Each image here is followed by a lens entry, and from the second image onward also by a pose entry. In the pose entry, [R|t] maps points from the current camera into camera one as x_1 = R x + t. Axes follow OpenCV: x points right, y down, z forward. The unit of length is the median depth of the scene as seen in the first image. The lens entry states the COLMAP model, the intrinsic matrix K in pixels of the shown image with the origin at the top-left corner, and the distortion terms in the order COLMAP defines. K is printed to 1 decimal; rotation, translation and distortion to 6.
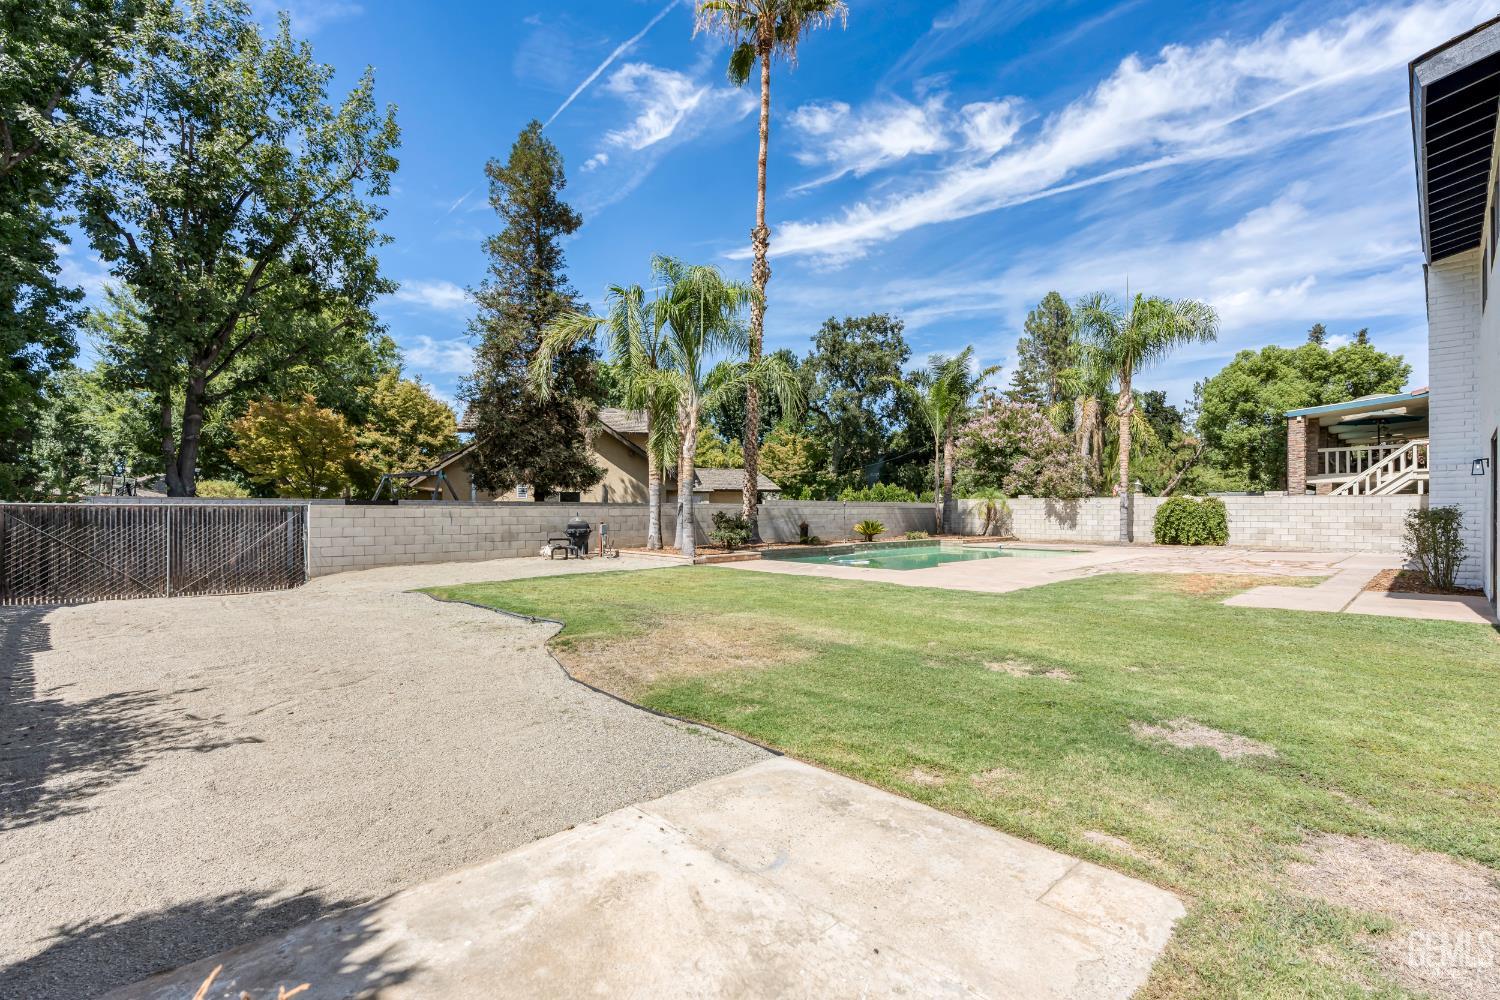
lens RADIAL K [[684.3, 0, 751.5], [0, 684.3, 499.5], [0, 0, 1]] dist [-0.003034, -0.000986]
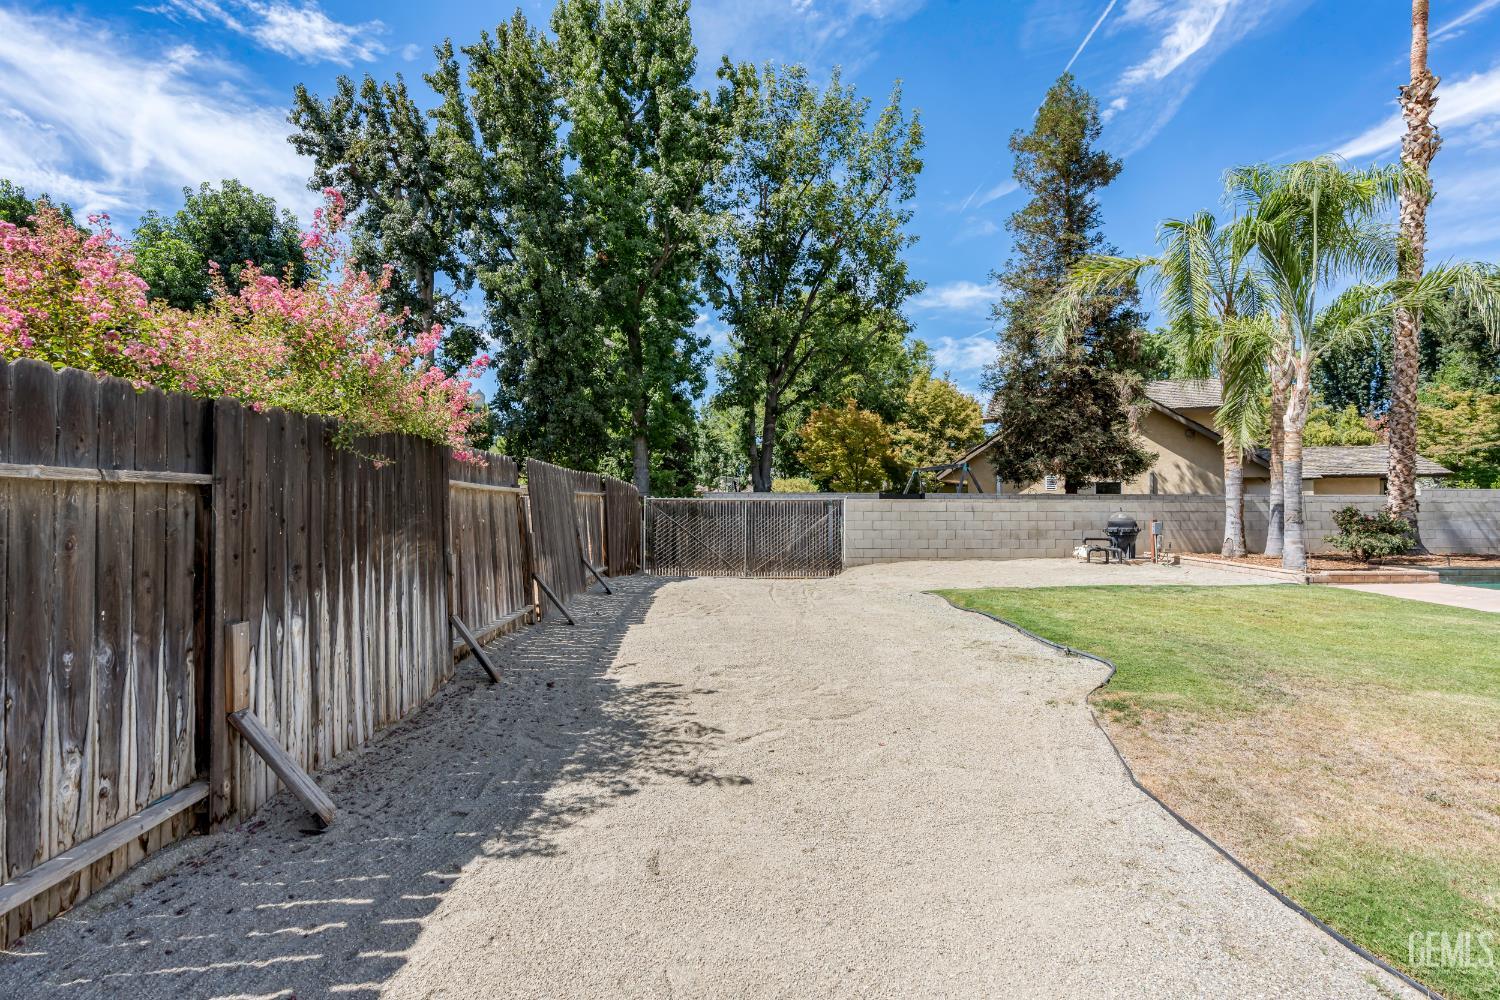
lens RADIAL K [[684.3, 0, 751.5], [0, 684.3, 499.5], [0, 0, 1]] dist [-0.003034, -0.000986]
pose [[0.740926, -0.001045, -0.671586, -0.022112], [0.009381, 0.999917, 0.008793, -0.001235], [0.671521, -0.012815, 0.740875, 0.064762]]
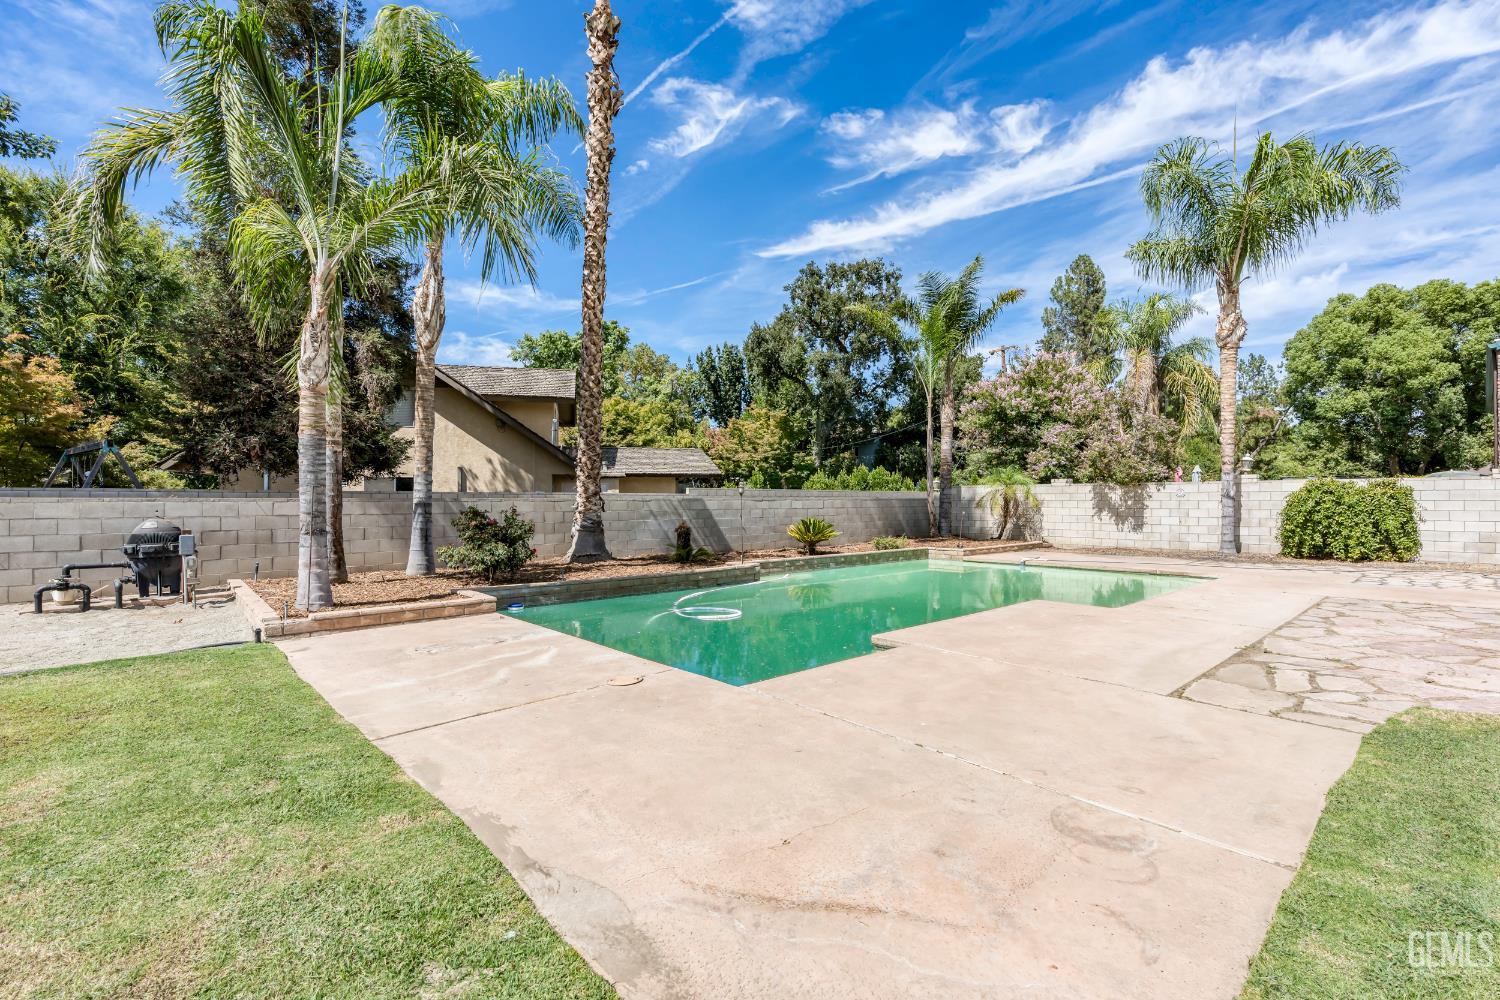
lens RADIAL K [[684.3, 0, 751.5], [0, 684.3, 499.5], [0, 0, 1]] dist [-0.003034, -0.000986]
pose [[0.999613, -0.002750, -0.027695, 0.133494], [0.003117, 0.999908, 0.013197, 0.004301], [0.027656, -0.013278, 0.999529, 0.372059]]
